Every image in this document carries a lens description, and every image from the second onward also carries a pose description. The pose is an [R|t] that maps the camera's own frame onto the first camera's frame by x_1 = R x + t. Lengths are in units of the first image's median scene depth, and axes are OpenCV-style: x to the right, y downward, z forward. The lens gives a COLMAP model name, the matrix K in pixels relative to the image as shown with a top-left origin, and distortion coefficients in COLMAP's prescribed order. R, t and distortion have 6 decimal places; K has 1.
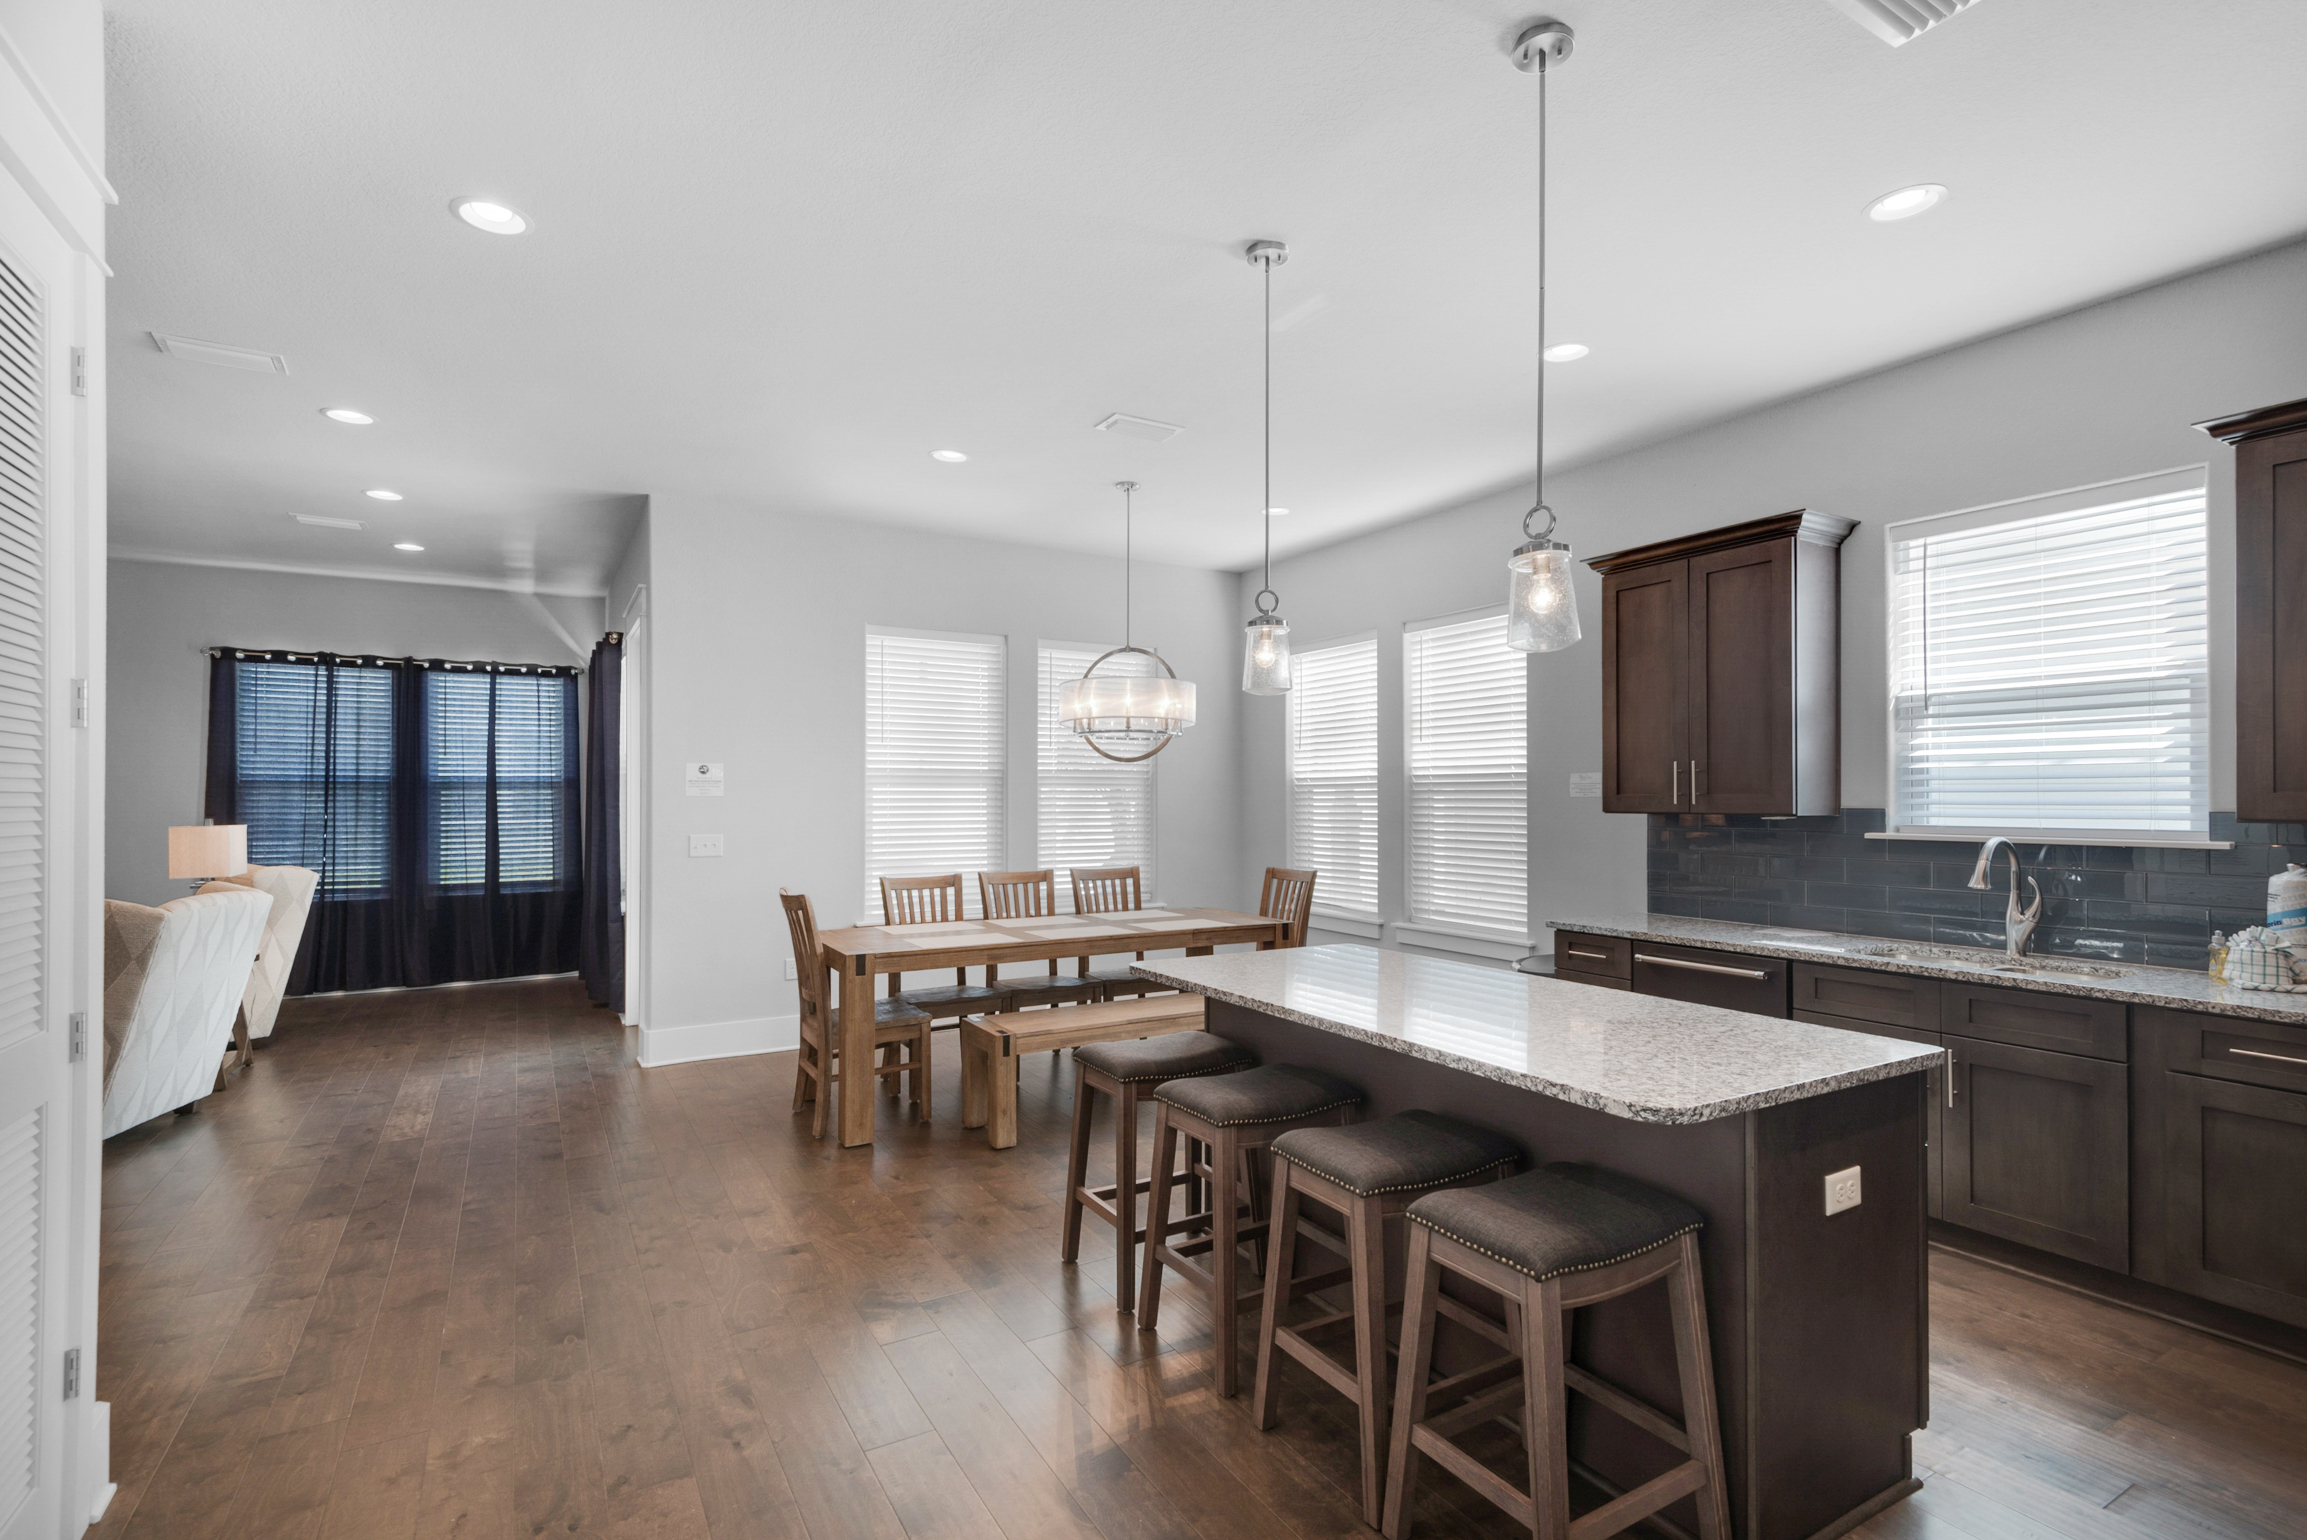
lens RADIAL K [[1058.5, 0, 1153.5], [0, 1058.5, 770.0], [0, 0, 1]] dist [0.033940, -0.015038]
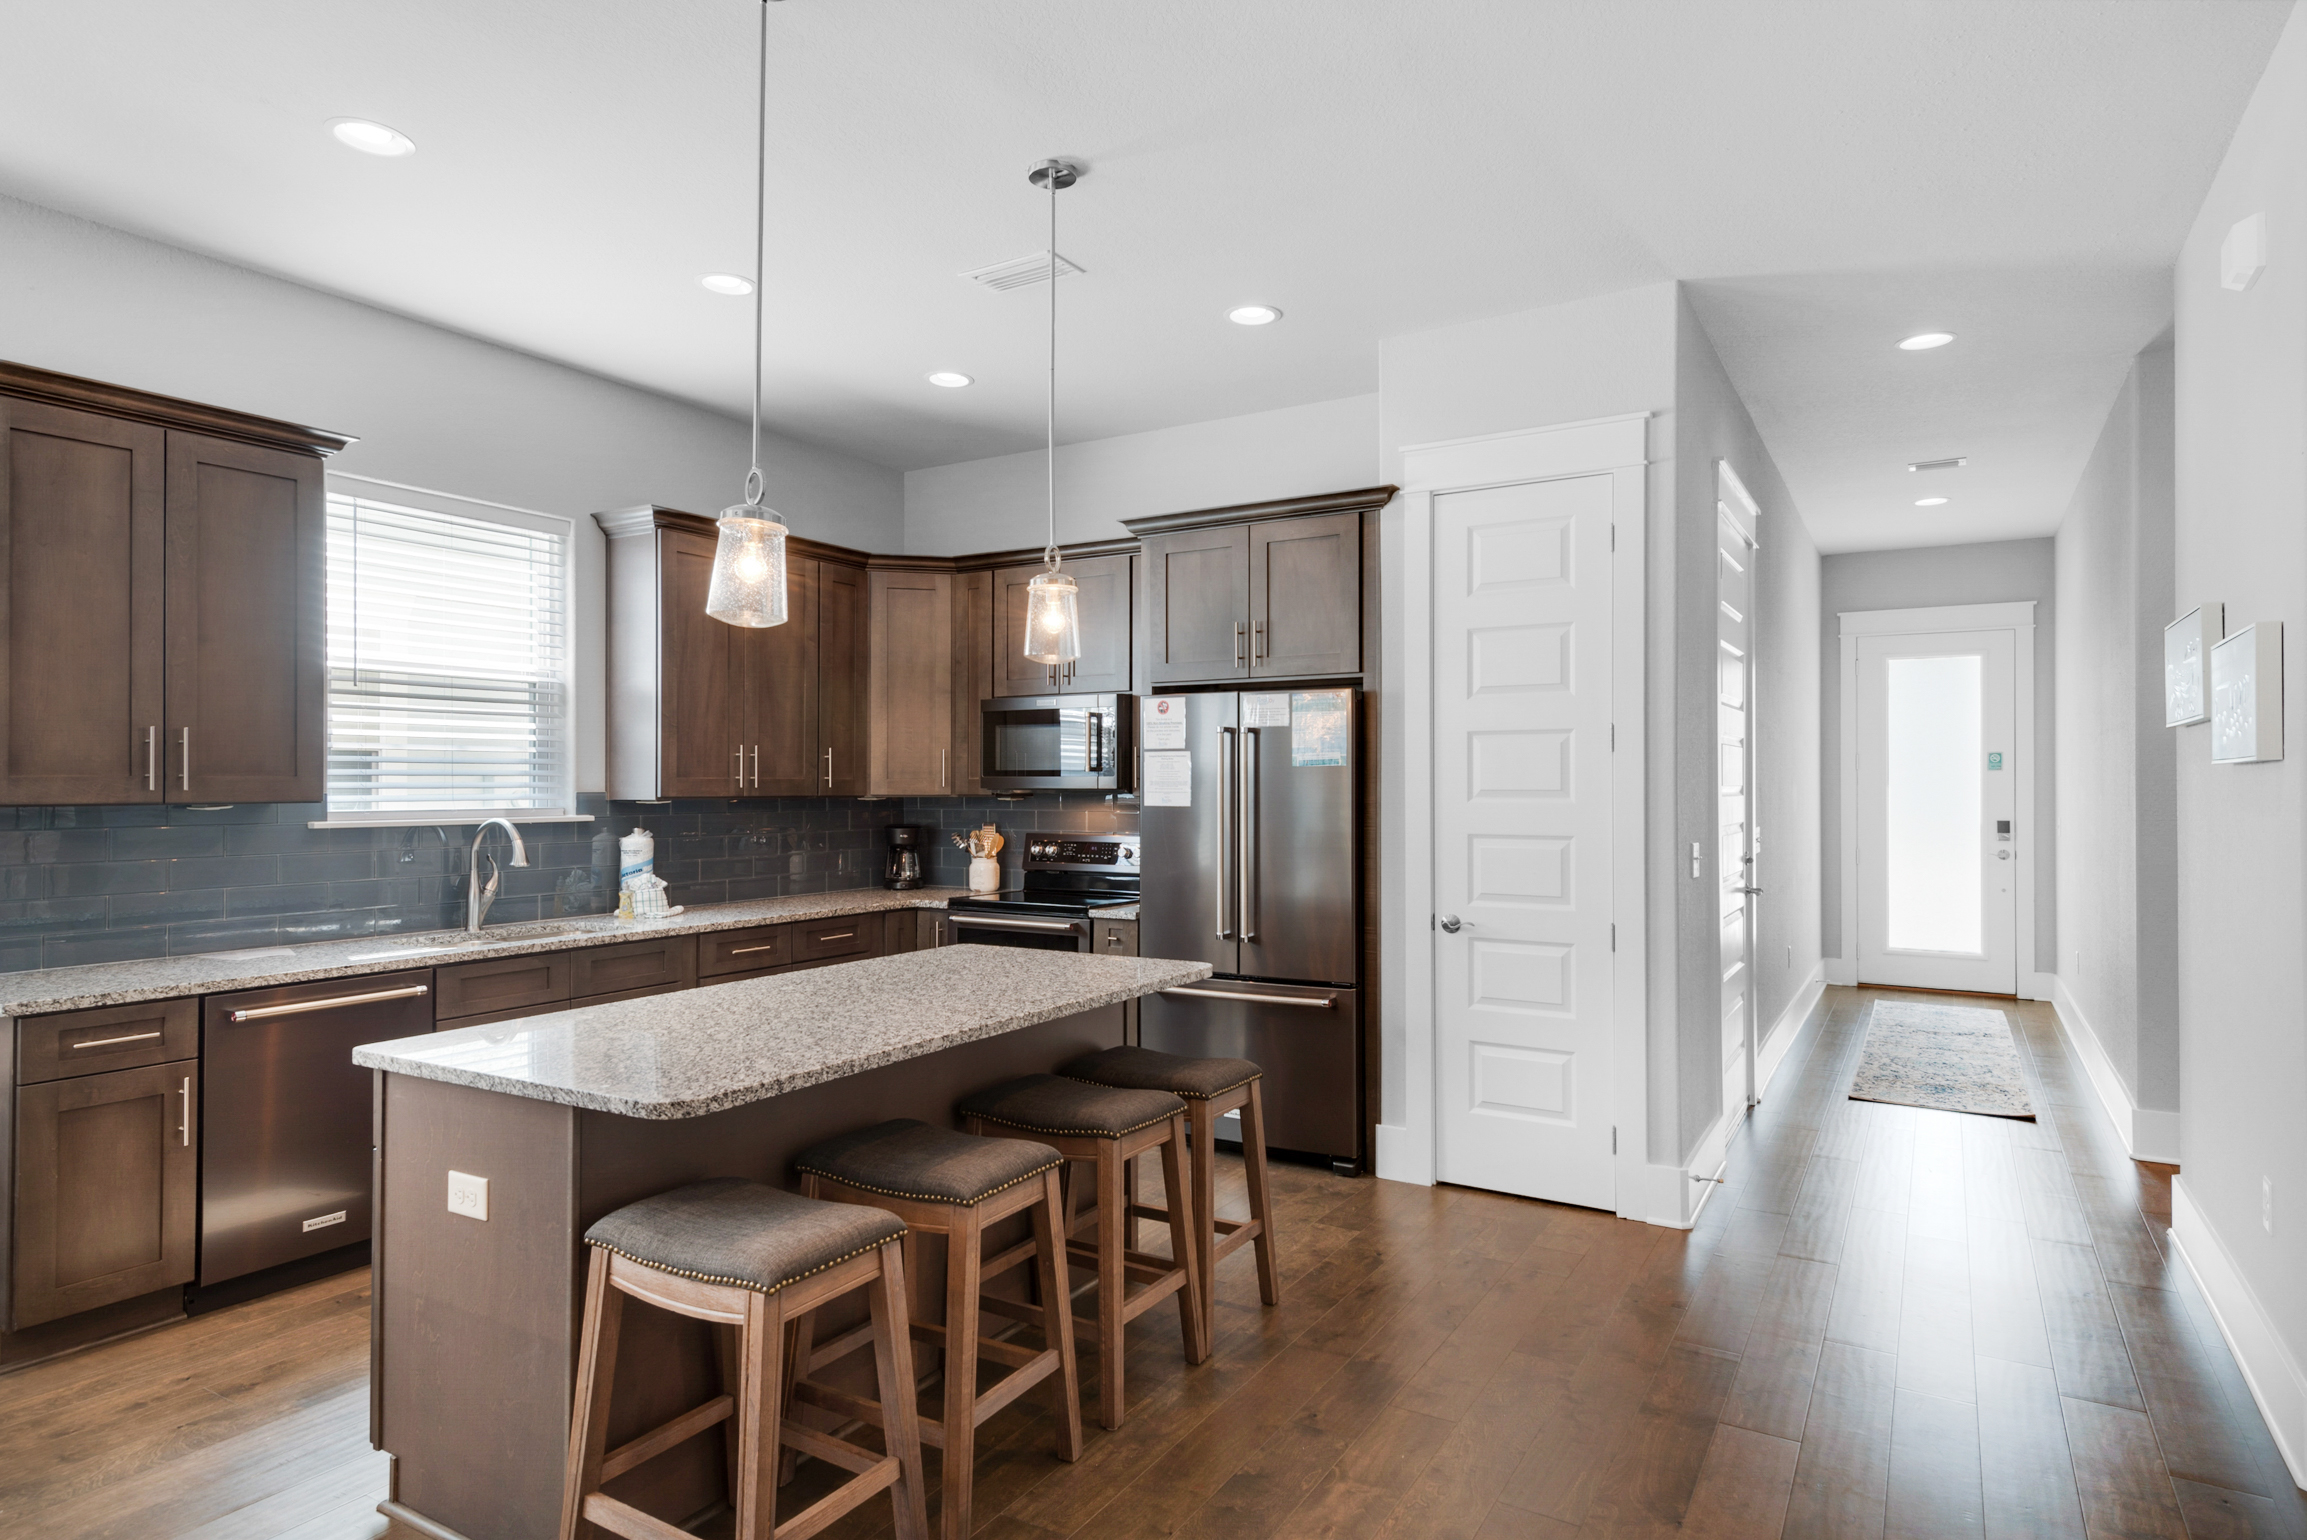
lens RADIAL K [[1328.9, 0, 1153.5], [0, 1328.9, 770.0], [0, 0, 1]] dist [0.002319, 0.000492]
pose [[-0.483509, 0.006890, 0.875312, -0.740332], [-0.024449, 0.999473, -0.021373, 0.029033], [-0.874998, -0.031734, -0.483085, 1.164980]]
